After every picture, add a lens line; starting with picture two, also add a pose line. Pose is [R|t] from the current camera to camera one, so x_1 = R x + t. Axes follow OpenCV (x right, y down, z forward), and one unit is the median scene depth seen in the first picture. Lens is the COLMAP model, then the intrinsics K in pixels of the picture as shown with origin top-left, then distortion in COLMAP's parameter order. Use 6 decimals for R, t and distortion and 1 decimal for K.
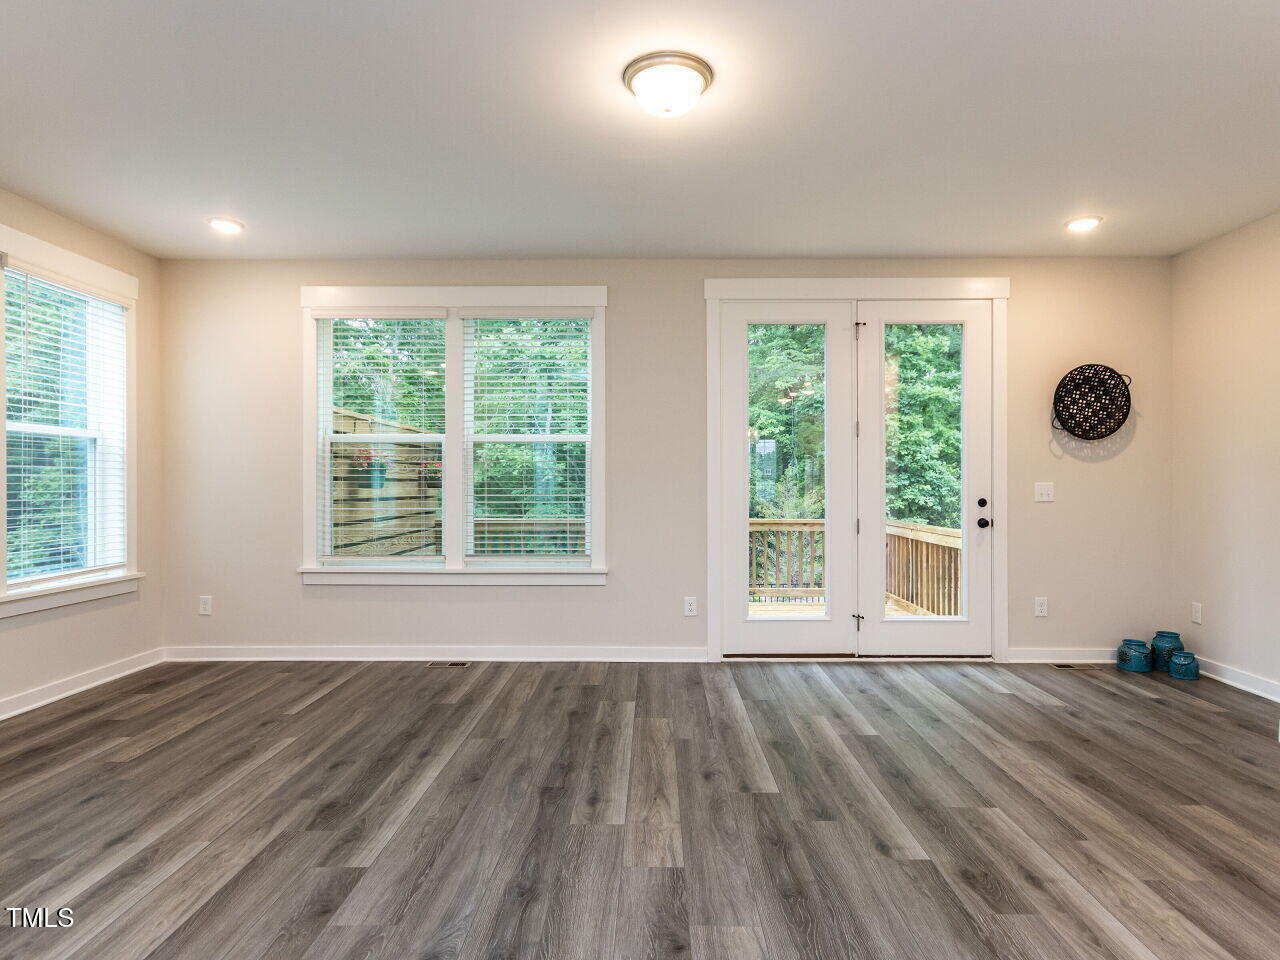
lens RADIAL K [[744.3, 0, 643.2], [0, 744.3, 485.1], [0, 0, 1]] dist [0.004377, 0.000624]
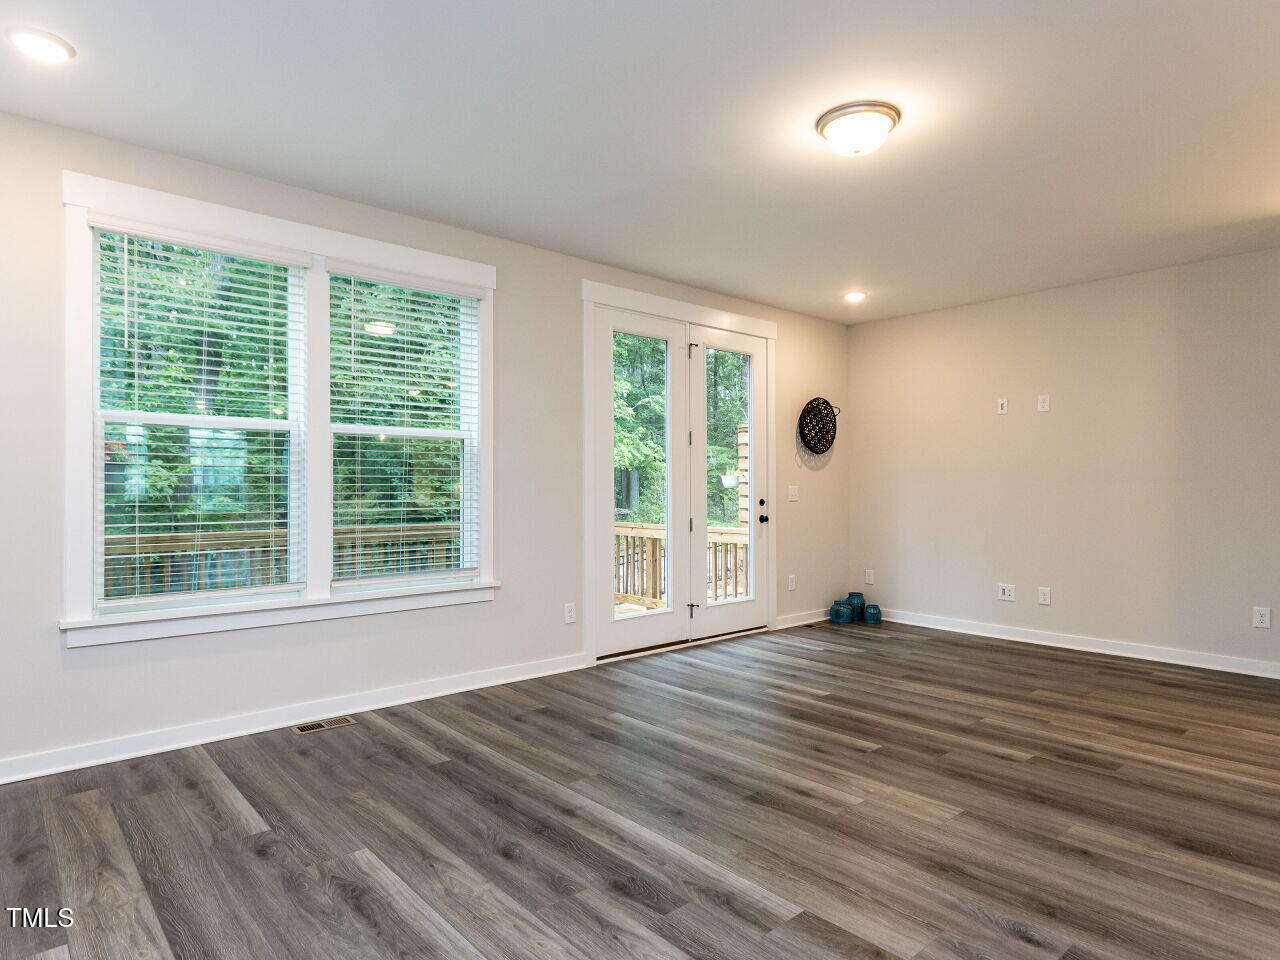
lens RADIAL K [[747.3, 0, 651.0], [0, 747.3, 482.6], [0, 0, 1]] dist [0.004831, 0.001348]
pose [[0.742615, 0.004344, 0.669705, -0.748162], [0.000969, 0.999971, -0.007560, 0.000234], [-0.669718, 0.006263, 0.742589, 0.299170]]
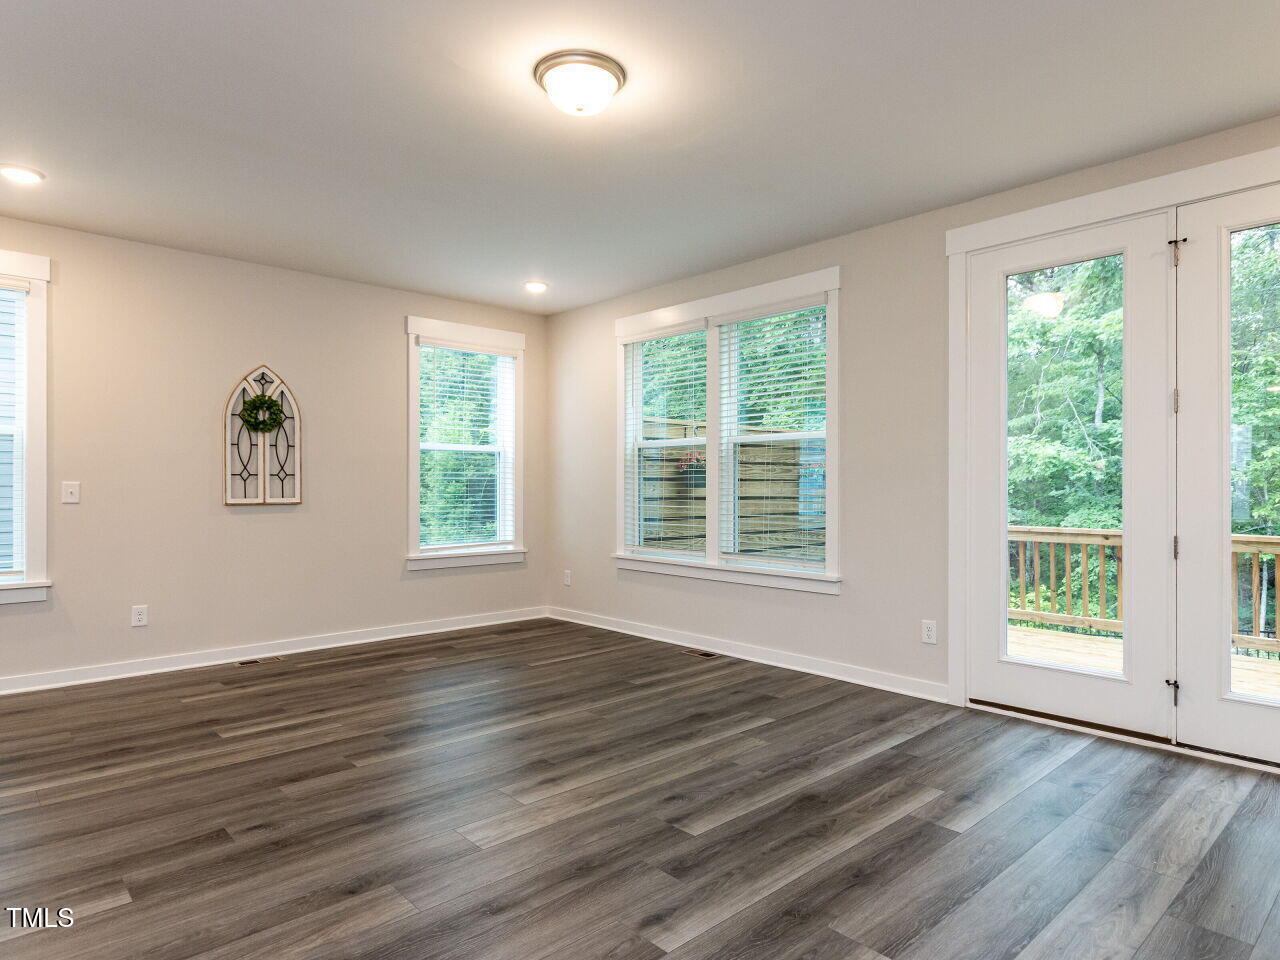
lens RADIAL K [[747.3, 0, 651.0], [0, 747.3, 482.6], [0, 0, 1]] dist [0.004831, 0.001348]
pose [[0.693955, -0.002143, -0.720016, 0.651691], [-0.001660, 0.999988, -0.004577, 0.002637], [0.720017, 0.004371, 0.693943, 0.295338]]
